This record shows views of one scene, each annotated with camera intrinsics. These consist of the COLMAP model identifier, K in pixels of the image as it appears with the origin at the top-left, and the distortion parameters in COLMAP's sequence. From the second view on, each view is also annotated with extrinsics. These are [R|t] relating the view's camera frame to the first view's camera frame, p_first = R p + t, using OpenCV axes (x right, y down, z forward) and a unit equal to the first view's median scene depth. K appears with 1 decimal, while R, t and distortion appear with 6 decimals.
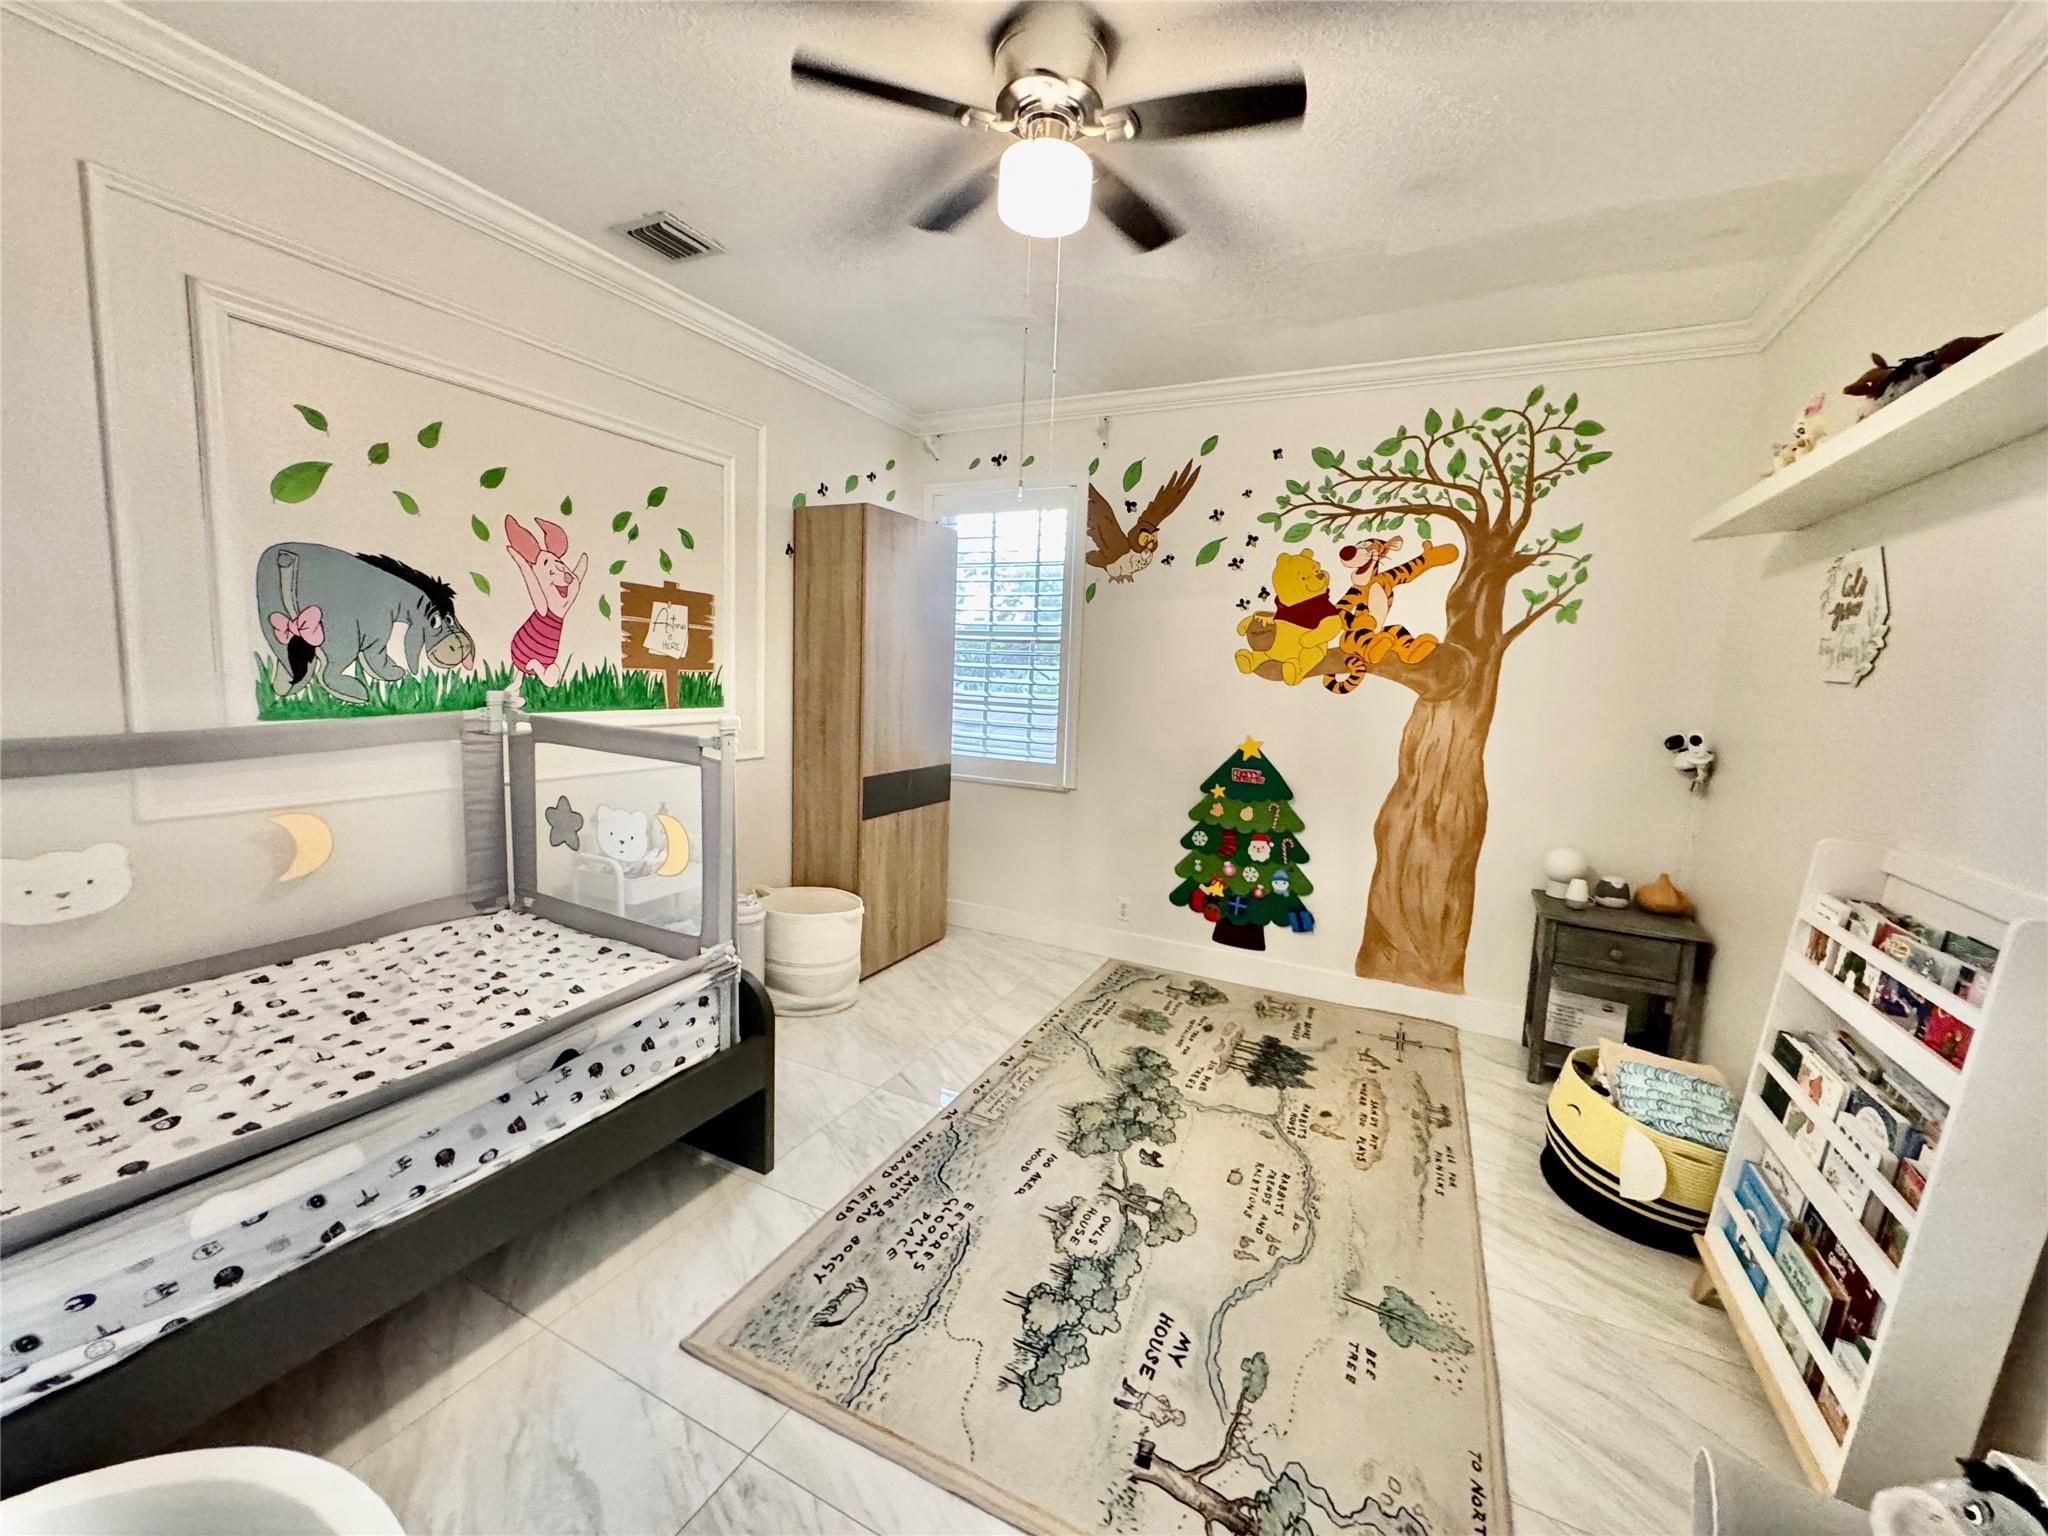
lens RADIAL K [[817.5, 0, 1023.0], [0, 817.5, 763.8], [0, 0, 1]] dist [-0.002621, 0.000026]
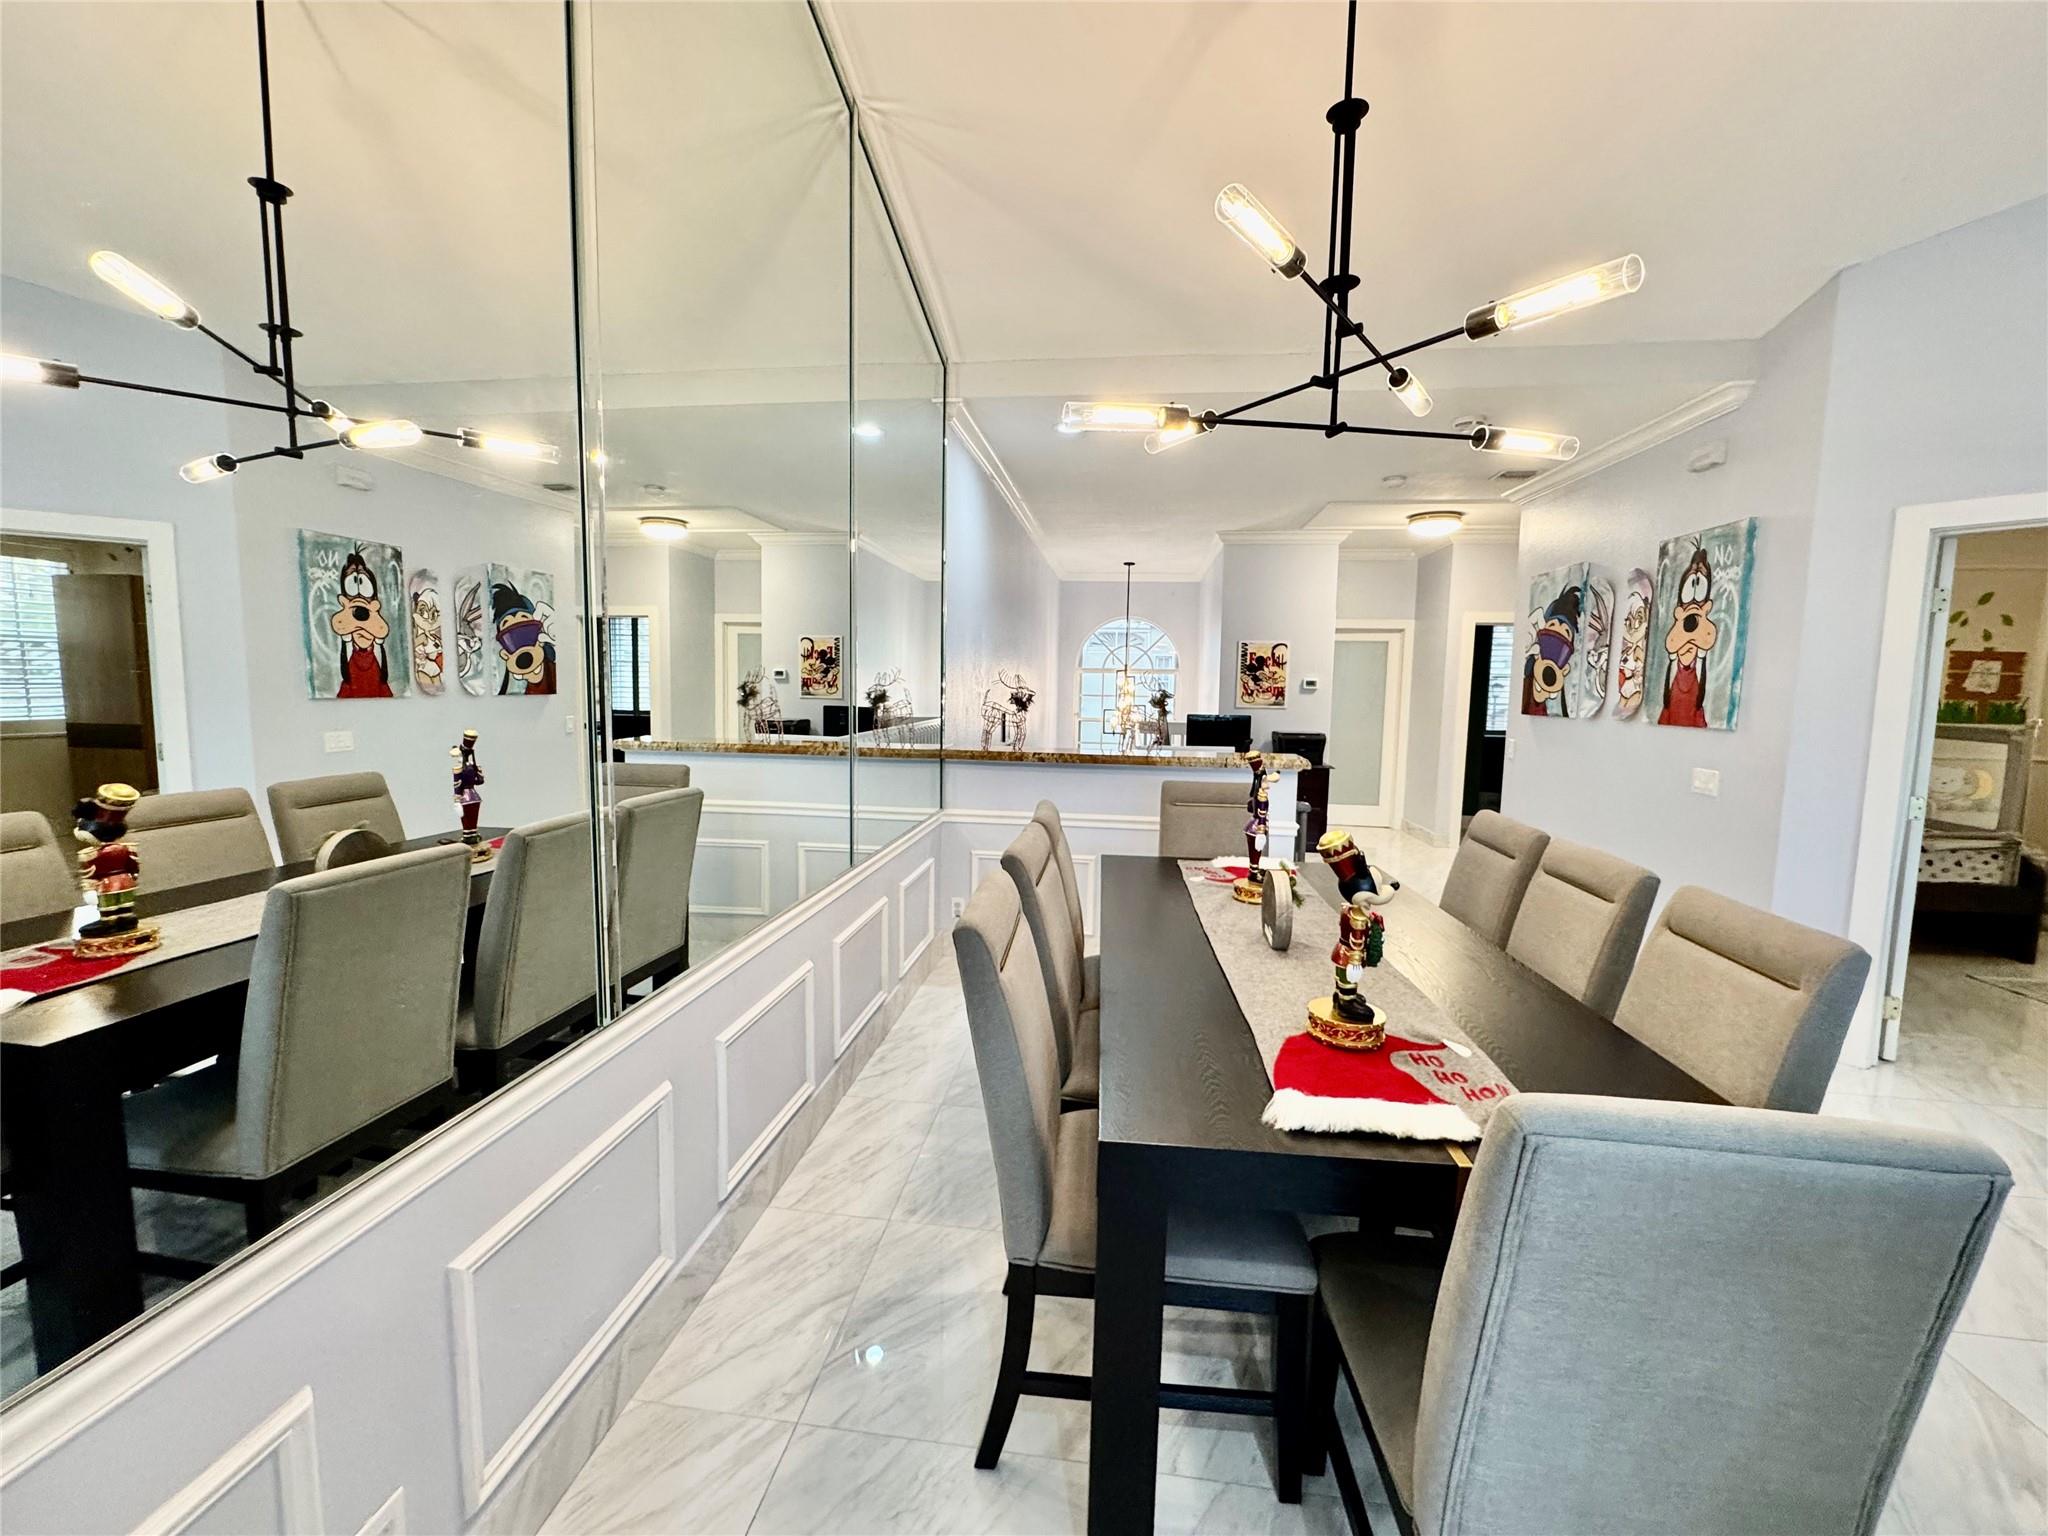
lens RADIAL K [[817.5, 0, 1031.0], [0, 817.5, 770.3], [0, 0, 1]] dist [-0.002621, 0.000026]
pose [[0.334354, 0.057243, -0.940708, 0.505443], [-0.112715, 0.993418, 0.020388, 0.218395], [0.935683, 0.099215, 0.338605, -1.405996]]
